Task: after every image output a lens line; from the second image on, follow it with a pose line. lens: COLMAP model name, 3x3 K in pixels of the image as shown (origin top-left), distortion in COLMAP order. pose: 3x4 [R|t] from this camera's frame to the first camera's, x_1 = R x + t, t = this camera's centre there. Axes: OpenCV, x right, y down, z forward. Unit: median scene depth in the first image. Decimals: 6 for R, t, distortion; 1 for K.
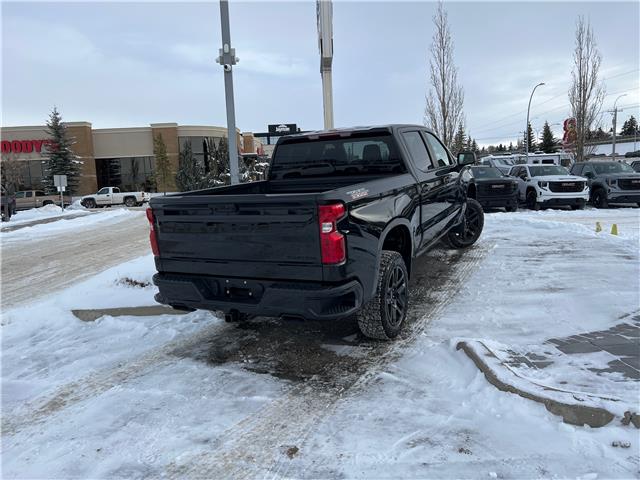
lens RADIAL K [[480.1, 0, 322.3], [0, 480.1, 239.5], [0, 0, 1]] dist [0.047837, -0.045876]
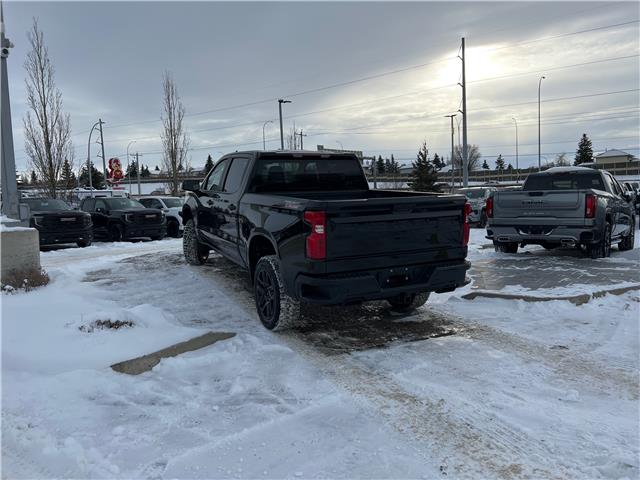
lens RADIAL K [[480.1, 0, 317.8], [0, 480.1, 239.2], [0, 0, 1]] dist [0.047837, -0.045876]
pose [[0.590522, -0.047866, 0.805601, -1.021874], [0.110911, 0.993581, -0.022264, 0.012793], [-0.799364, 0.102497, 0.592040, 0.361370]]
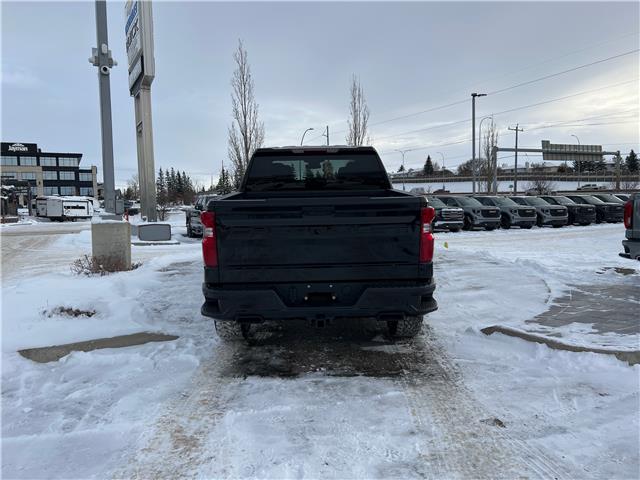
lens RADIAL K [[480.1, 0, 321.6], [0, 480.1, 238.4], [0, 0, 1]] dist [0.047837, -0.045876]
pose [[0.881423, -0.006996, 0.472275, -0.517986], [0.039629, 0.997460, -0.059184, 0.038895], [-0.470662, 0.070882, 0.879462, 0.104657]]
